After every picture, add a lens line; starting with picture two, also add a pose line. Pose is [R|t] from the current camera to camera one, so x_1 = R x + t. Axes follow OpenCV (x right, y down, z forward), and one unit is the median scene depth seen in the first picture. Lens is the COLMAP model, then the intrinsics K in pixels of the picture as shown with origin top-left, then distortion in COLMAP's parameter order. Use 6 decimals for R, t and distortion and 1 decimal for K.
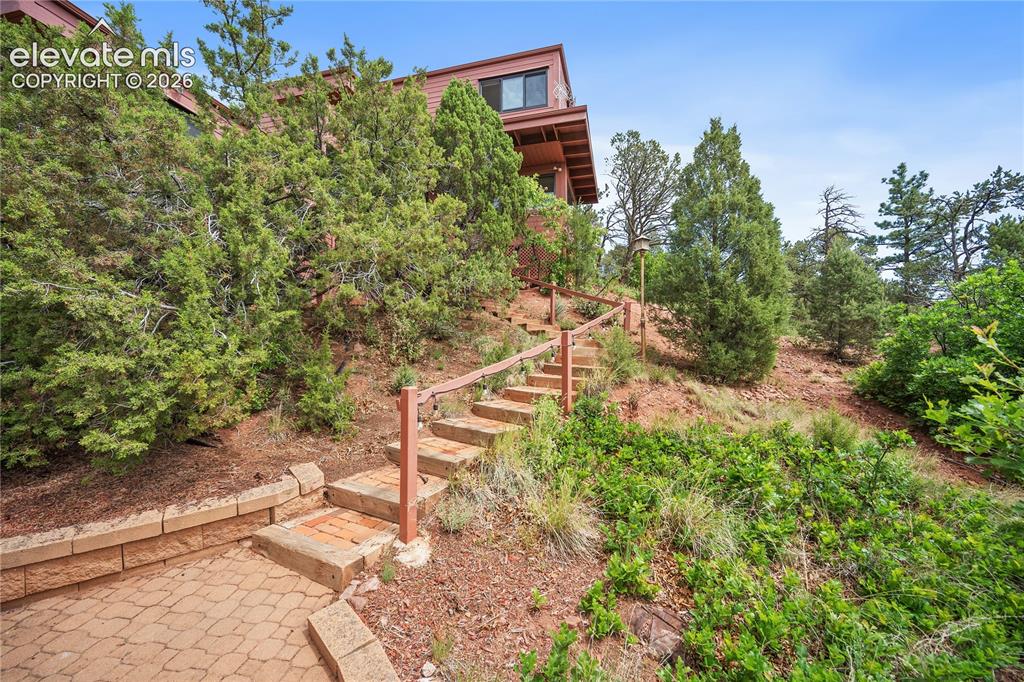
lens RADIAL K [[416.7, 0, 514.7], [0, 416.7, 339.9], [0, 0, 1]] dist [-0.001169, 0.000681]
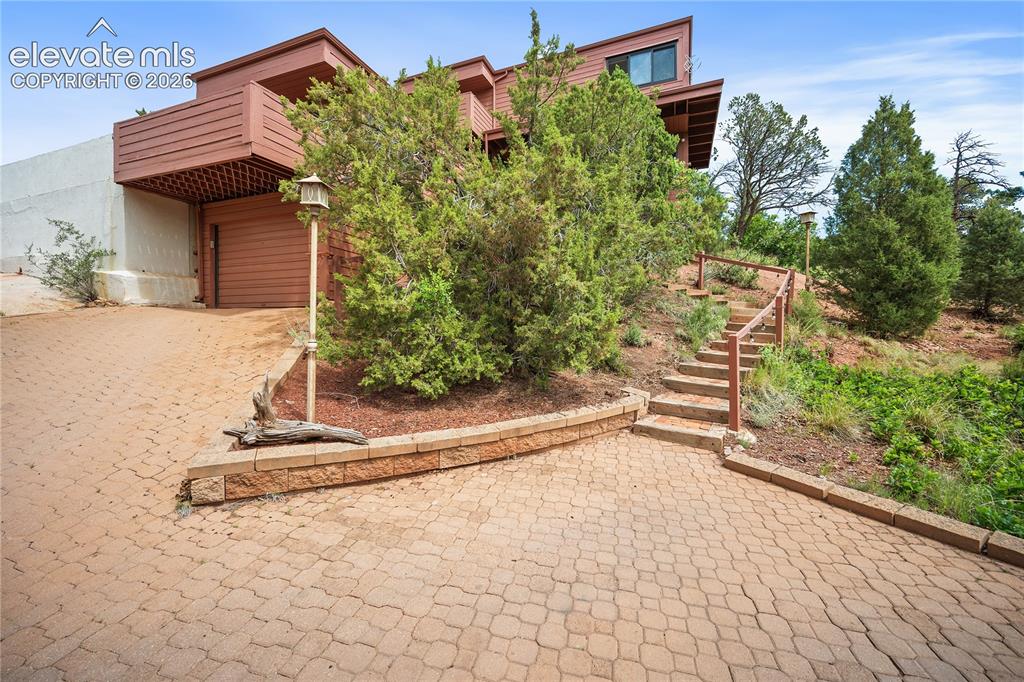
lens RADIAL K [[416.7, 0, 514.7], [0, 416.7, 339.9], [0, 0, 1]] dist [-0.001169, 0.000681]
pose [[0.991424, -0.005967, -0.130549, -0.306605], [0.016794, 0.996491, 0.081994, -0.002890], [0.129602, -0.083484, 0.988045, -0.228353]]
